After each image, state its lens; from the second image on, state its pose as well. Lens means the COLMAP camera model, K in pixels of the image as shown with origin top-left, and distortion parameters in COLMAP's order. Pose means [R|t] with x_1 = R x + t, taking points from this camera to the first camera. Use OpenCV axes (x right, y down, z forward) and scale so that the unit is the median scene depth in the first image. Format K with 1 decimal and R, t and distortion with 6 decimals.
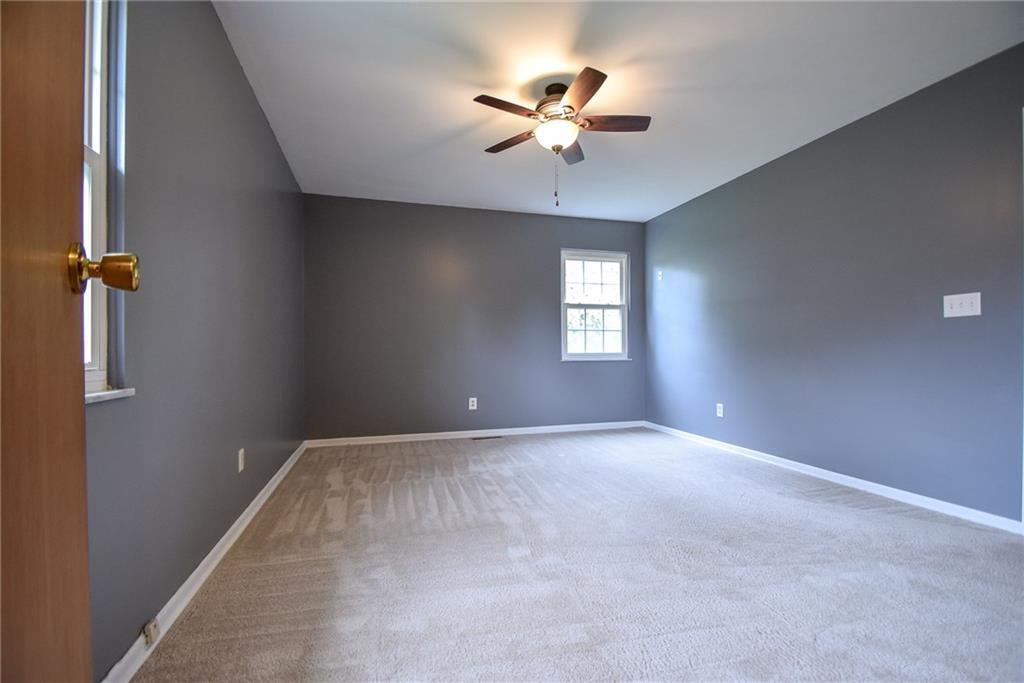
lens RADIAL K [[453.2, 0, 511.6], [0, 453.2, 346.8], [0, 0, 1]] dist [0.003153, -0.000245]
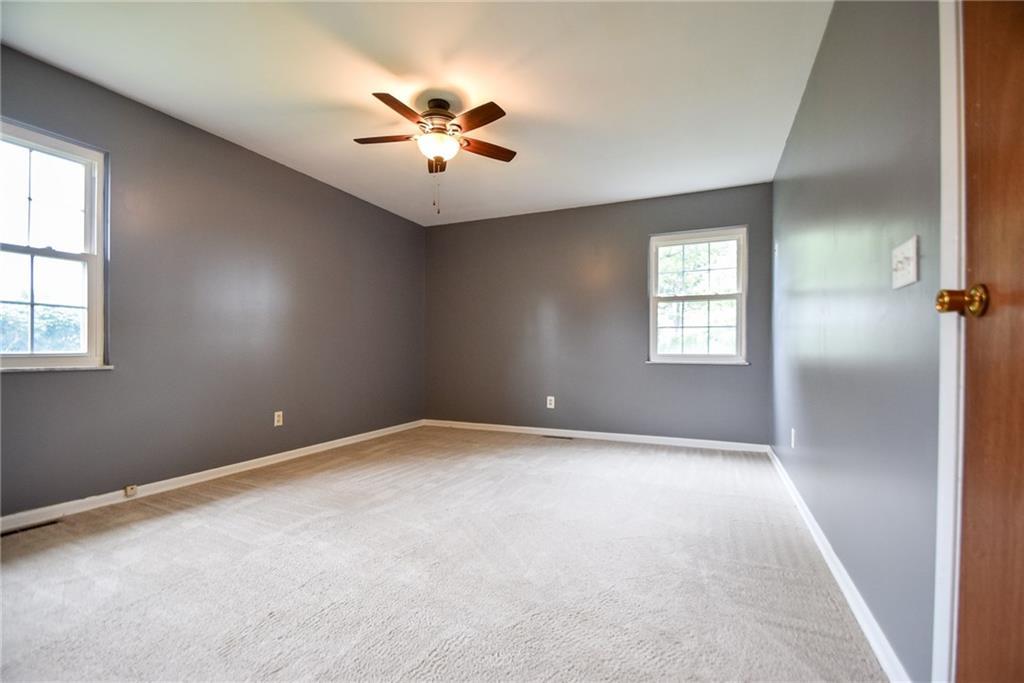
lens RADIAL K [[453.2, 0, 508.6], [0, 453.2, 343.6], [0, 0, 1]] dist [0.003153, -0.000245]
pose [[0.760446, -0.003316, -0.649393, 0.543471], [-0.002088, 0.999969, -0.007550, 0.001229], [0.649398, 0.007097, 0.760416, 0.176995]]
